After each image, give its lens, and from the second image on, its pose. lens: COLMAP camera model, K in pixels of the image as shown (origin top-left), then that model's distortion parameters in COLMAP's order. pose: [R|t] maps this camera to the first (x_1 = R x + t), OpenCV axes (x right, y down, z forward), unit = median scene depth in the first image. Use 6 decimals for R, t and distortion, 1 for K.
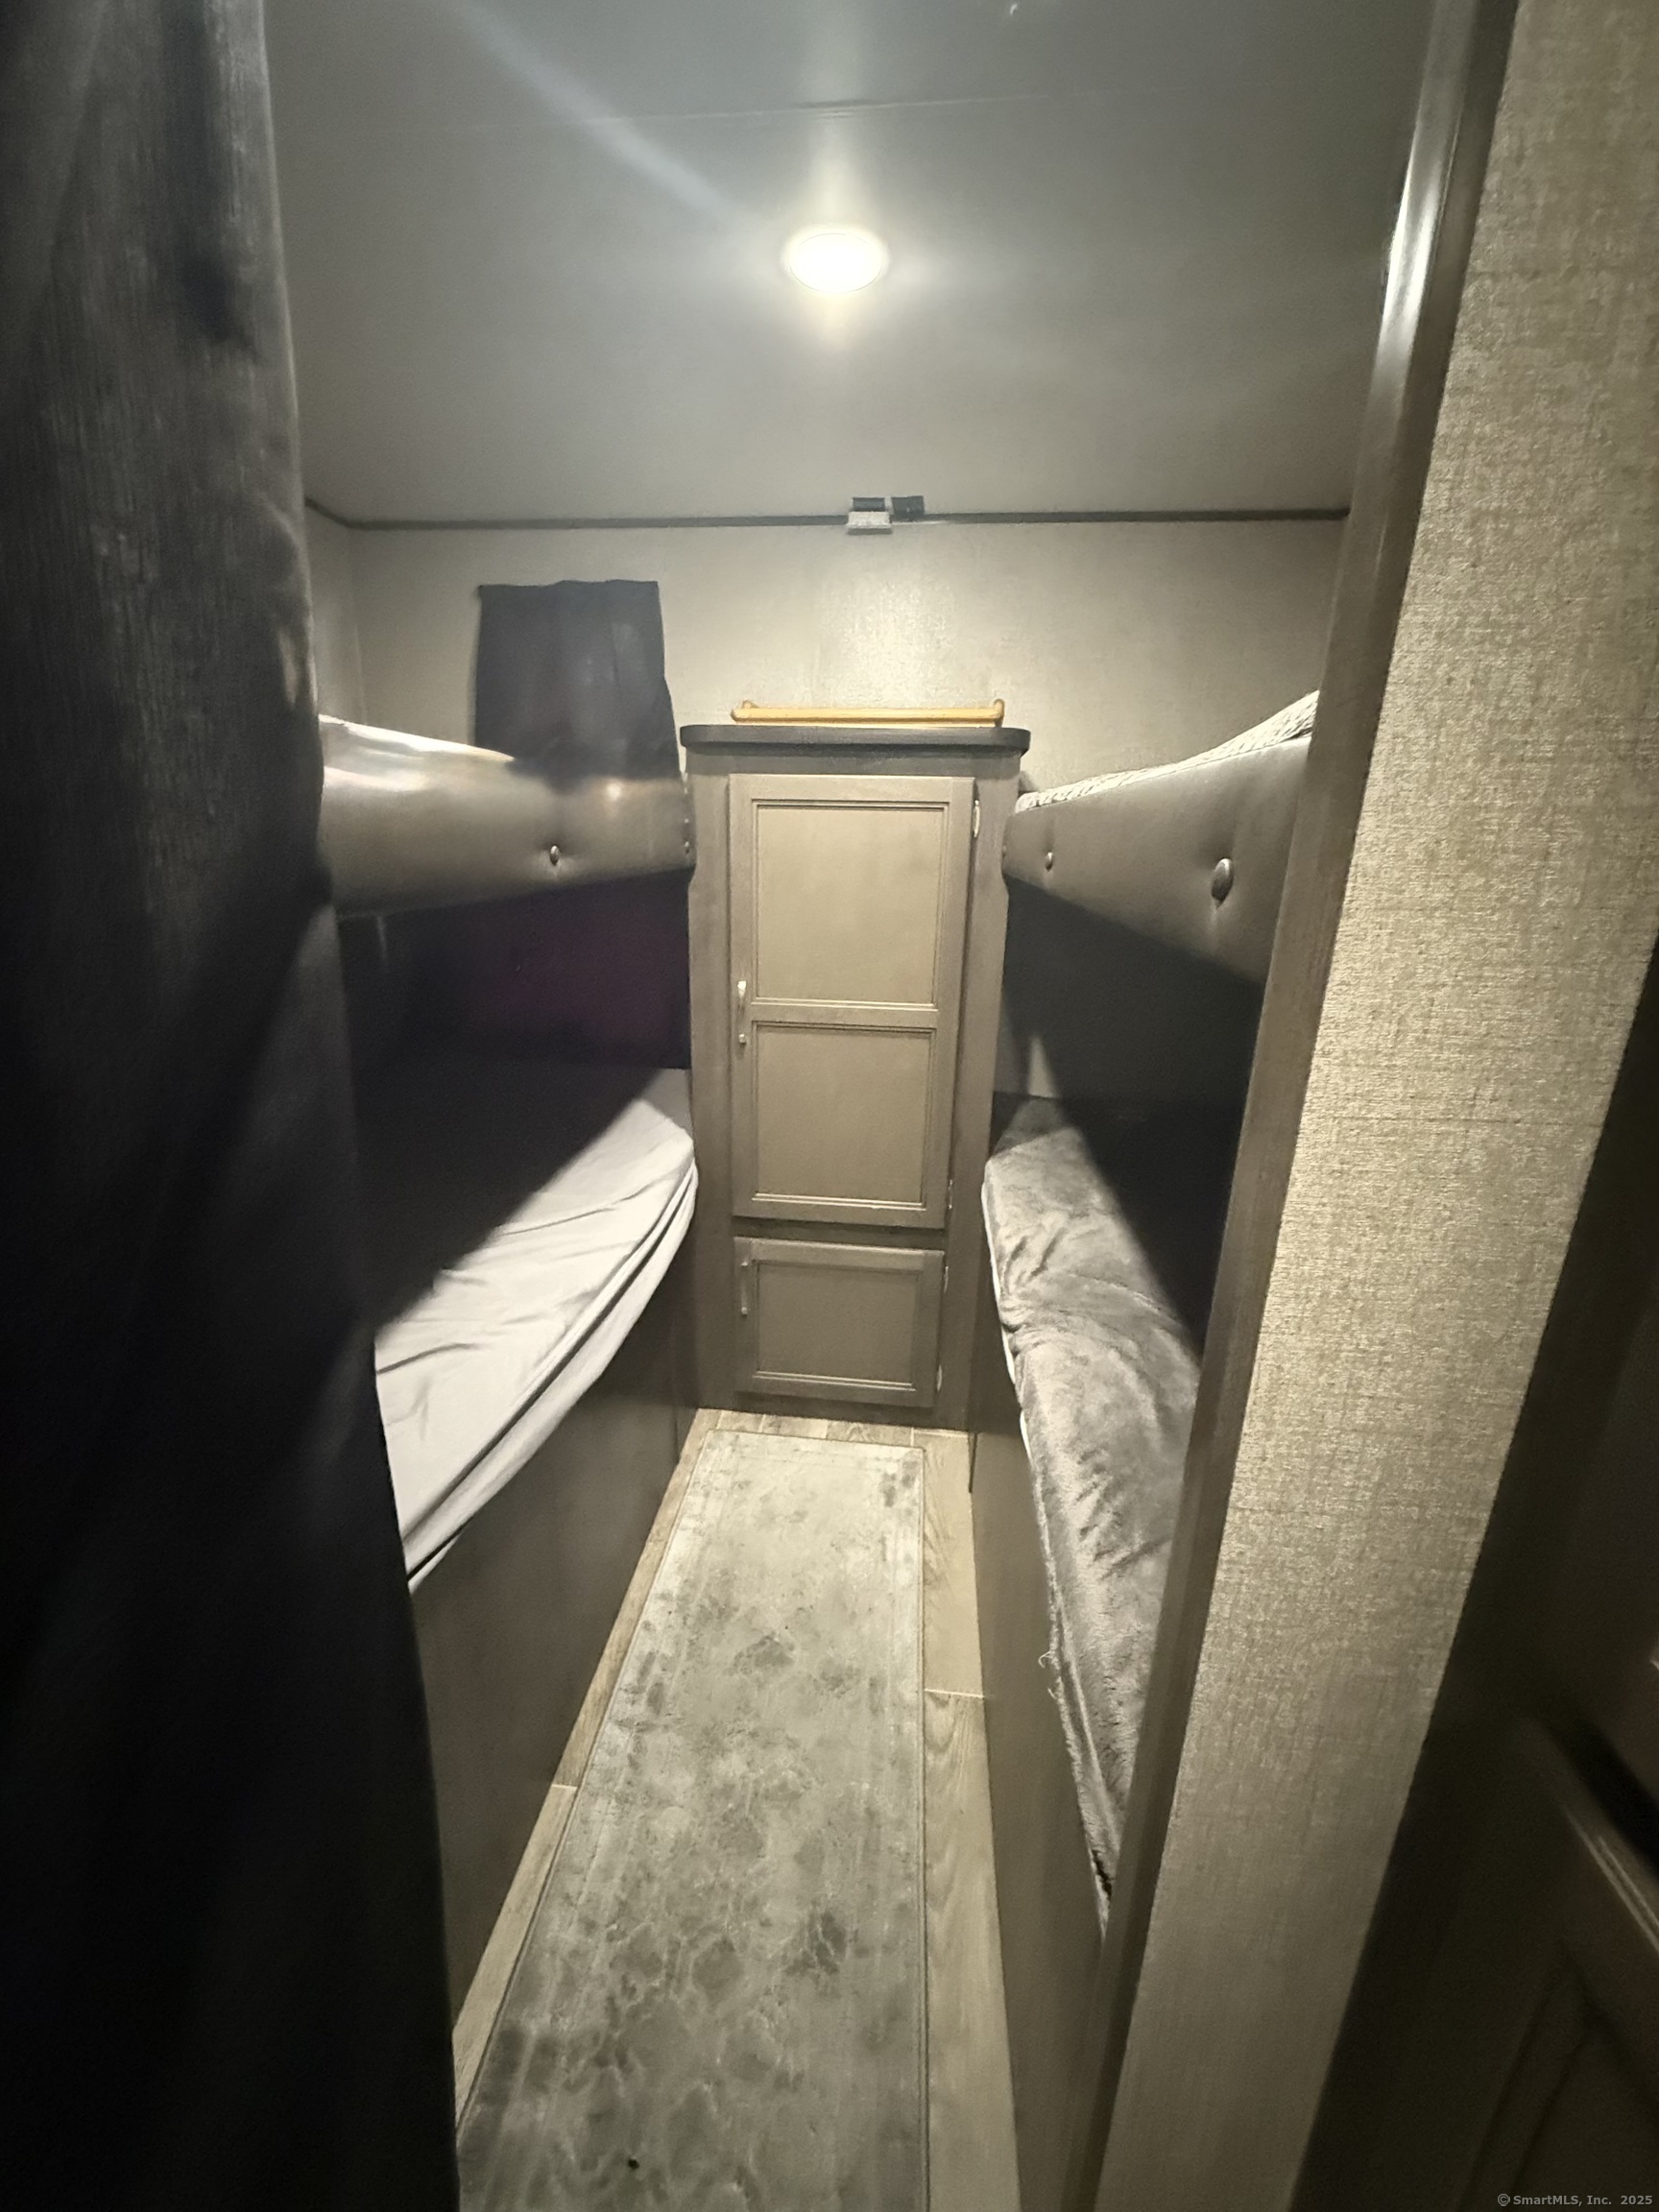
lens RADIAL K [[882.2, 0, 827.4], [0, 882.2, 1100.3], [0, 0, 1]] dist [0.000238, -0.000067]
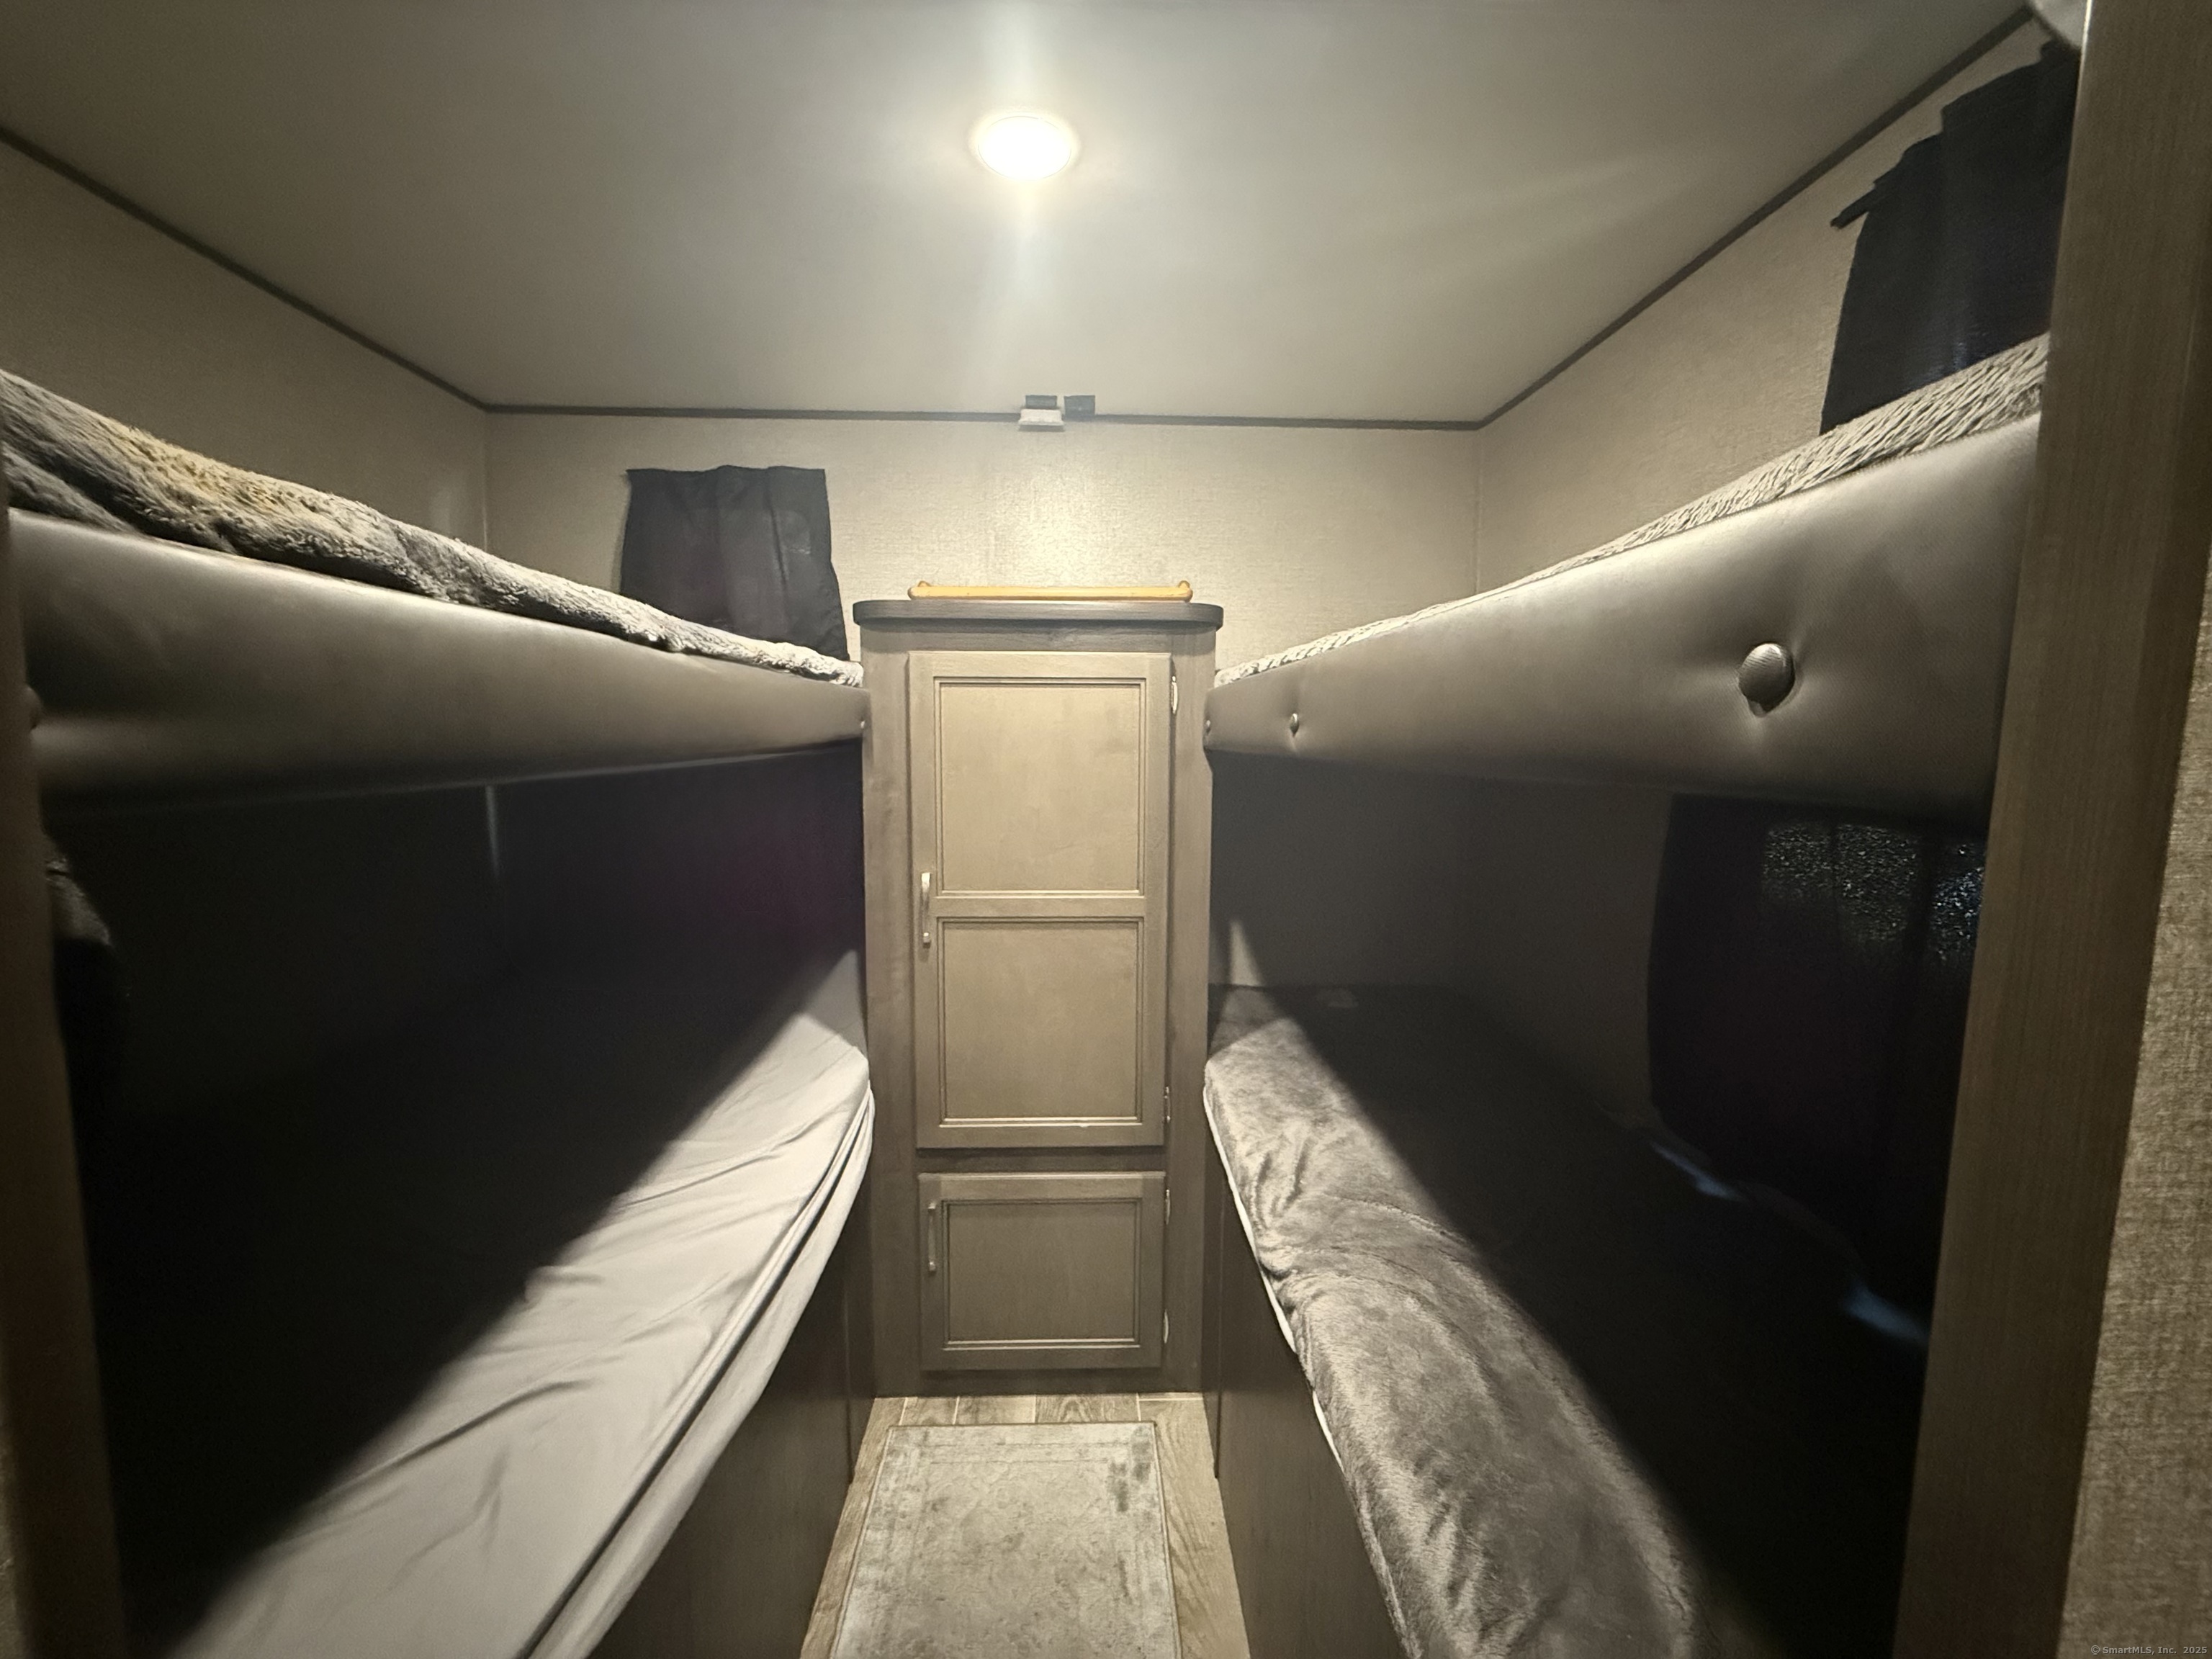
lens RADIAL K [[882.2, 0, 1100.9], [0, 882.2, 830.6], [0, 0, 1]] dist [0.000238, -0.000067]
pose [[0.990465, -0.030231, 0.134408, -0.042291], [0.054223, 0.982425, -0.178607, -0.009123], [-0.126647, 0.184192, 0.974697, 0.109289]]
